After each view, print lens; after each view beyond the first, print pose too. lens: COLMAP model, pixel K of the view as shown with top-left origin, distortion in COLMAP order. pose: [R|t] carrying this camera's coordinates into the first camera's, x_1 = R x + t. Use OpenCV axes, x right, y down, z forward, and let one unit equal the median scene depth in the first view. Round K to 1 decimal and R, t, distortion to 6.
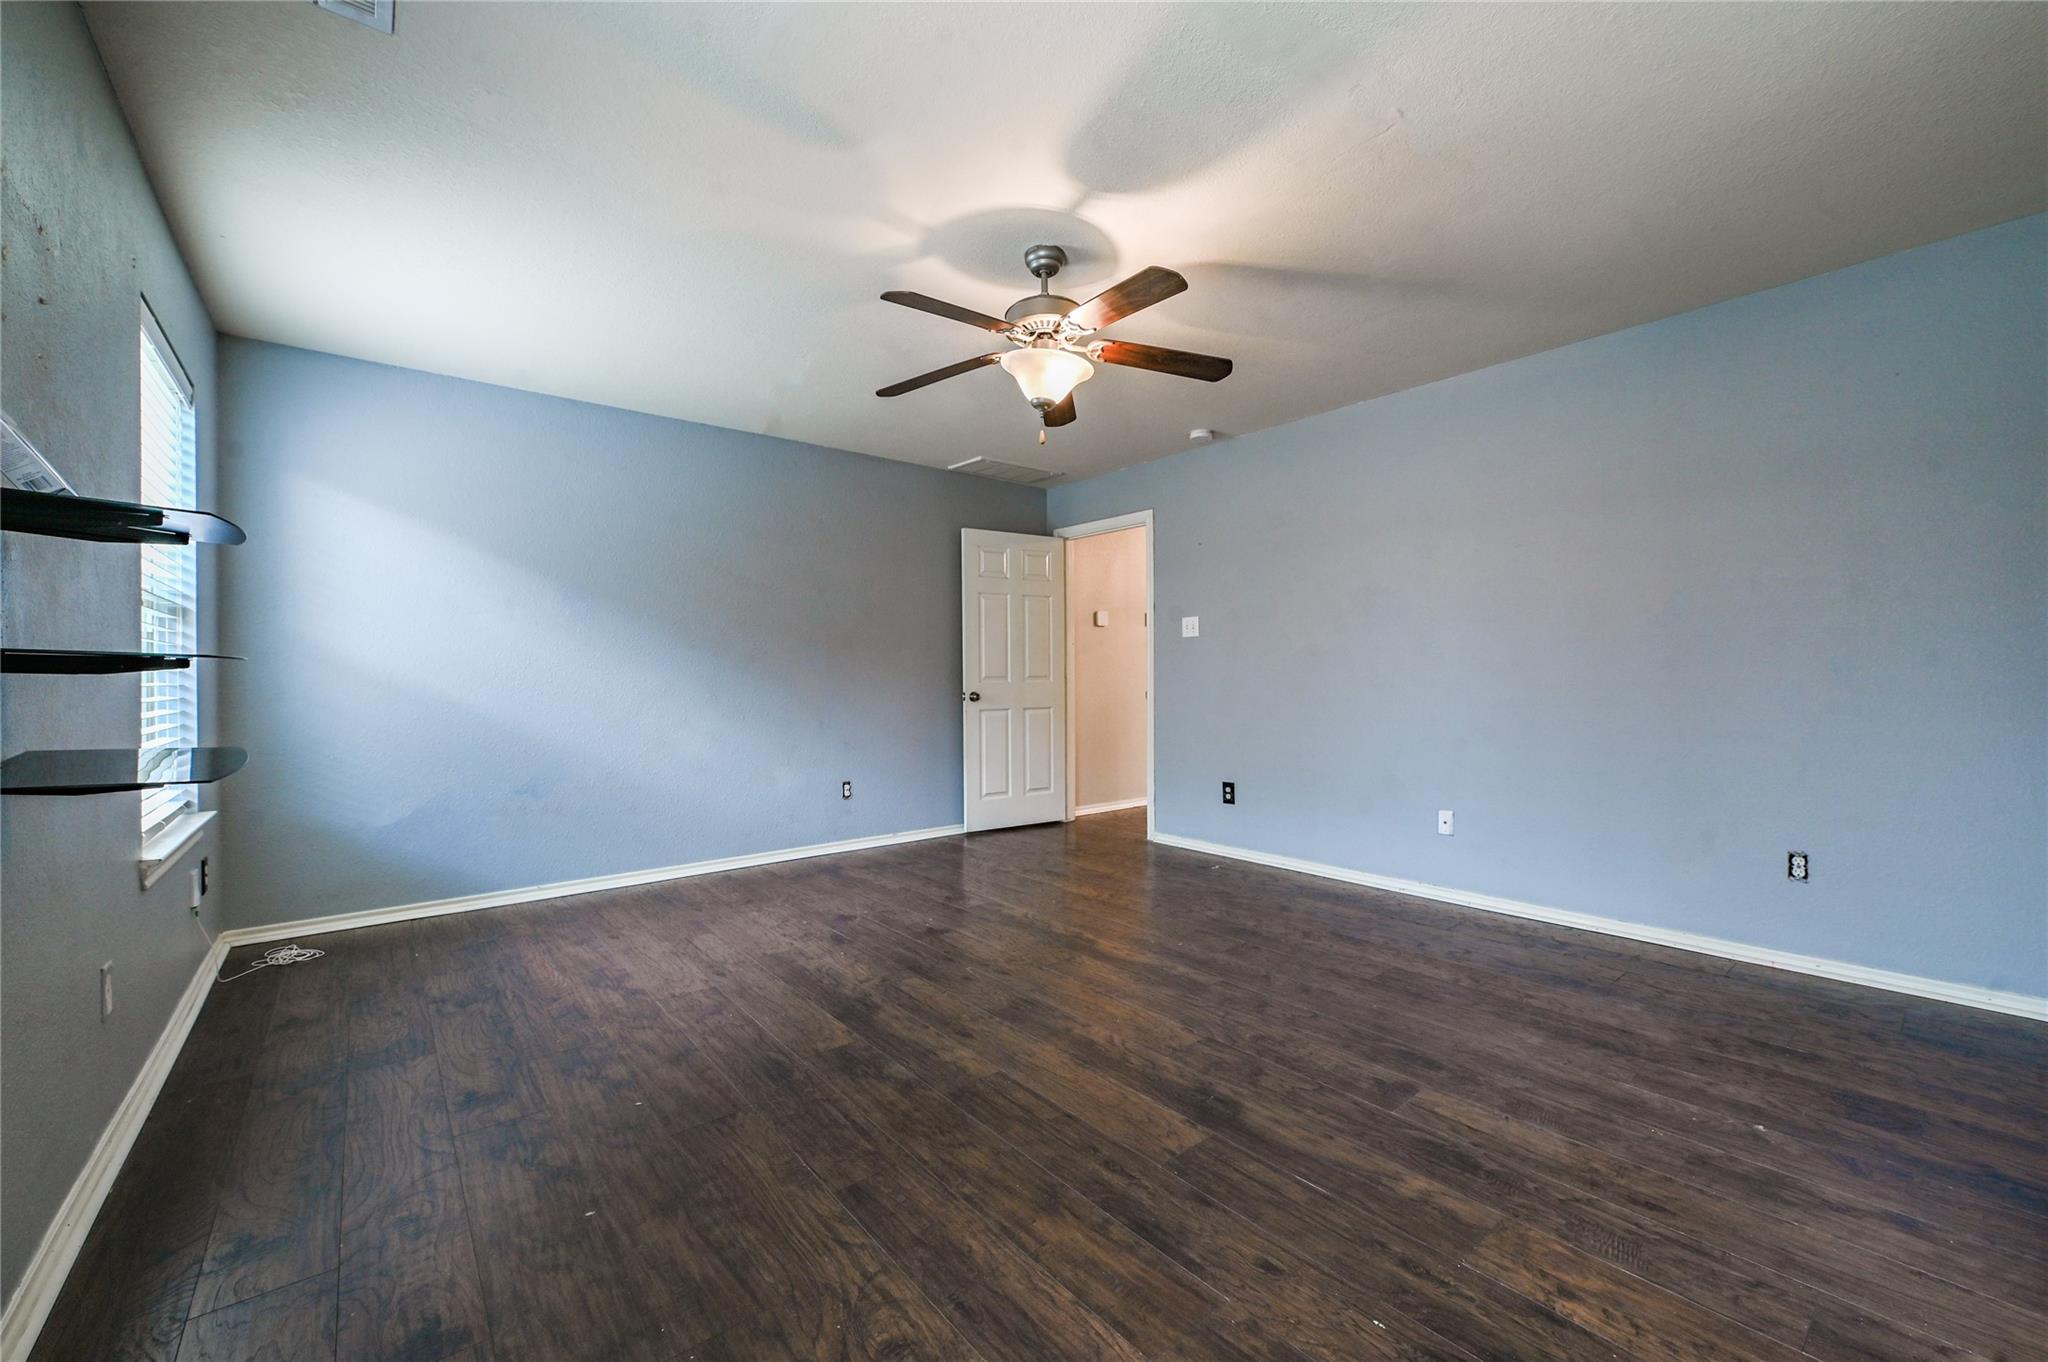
lens RADIAL K [[815.4, 0, 1020.4], [0, 815.4, 676.1], [0, 0, 1]] dist [0.000600, 0.000040]
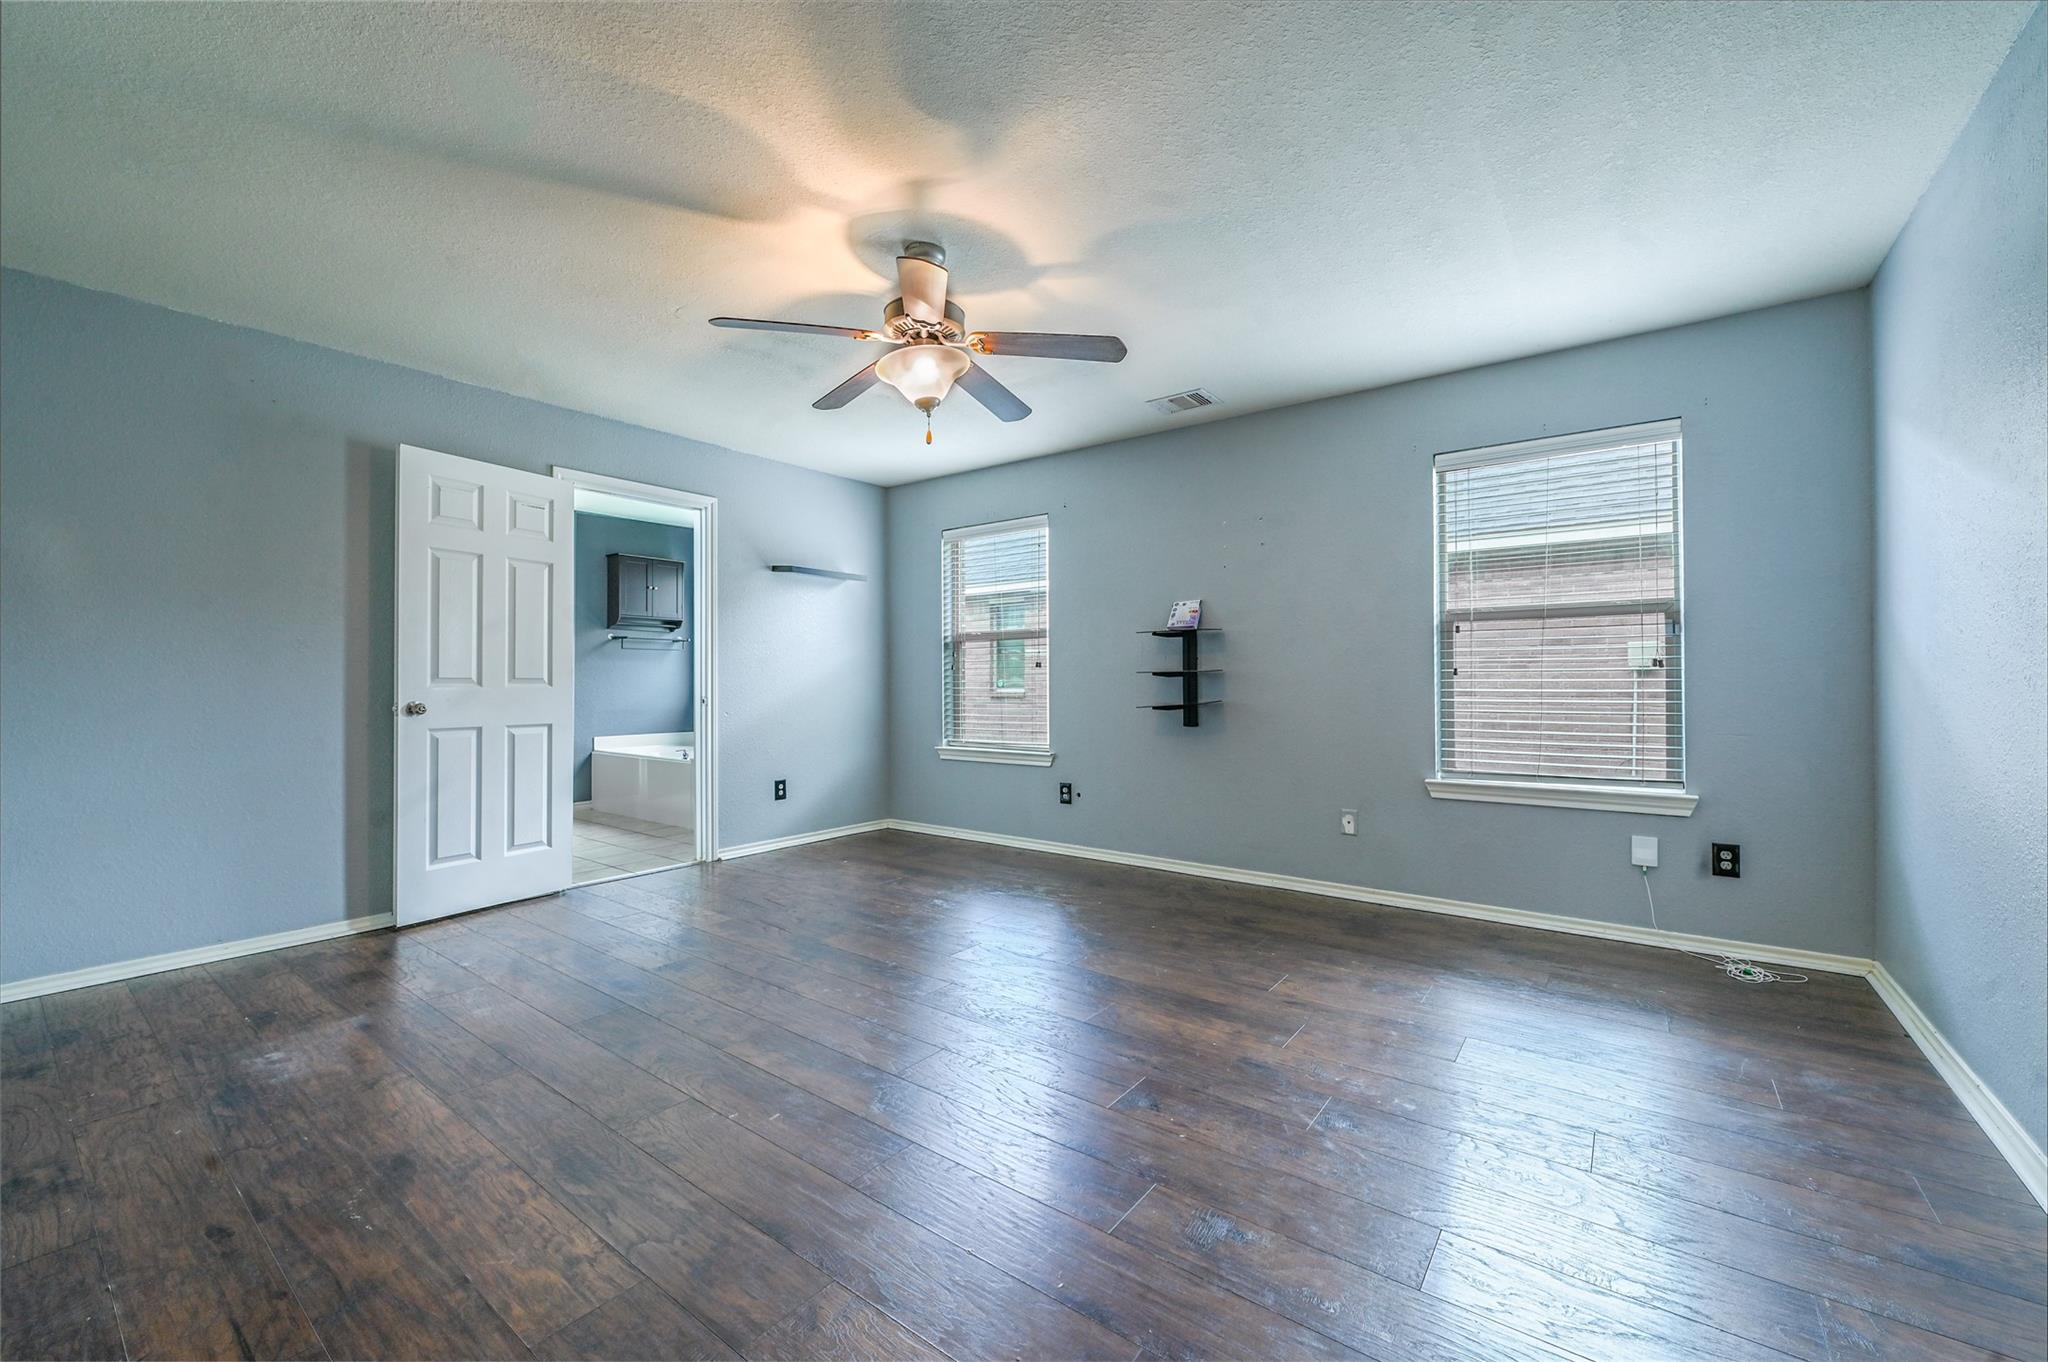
lens RADIAL K [[815.4, 0, 1025.6], [0, 815.4, 678.5], [0, 0, 1]] dist [0.000600, 0.000040]
pose [[-0.971294, 0.008008, -0.237748, 0.150963], [0.008097, 0.999967, 0.000602, -0.001243], [0.237745, -0.001340, -0.971327, 1.998919]]
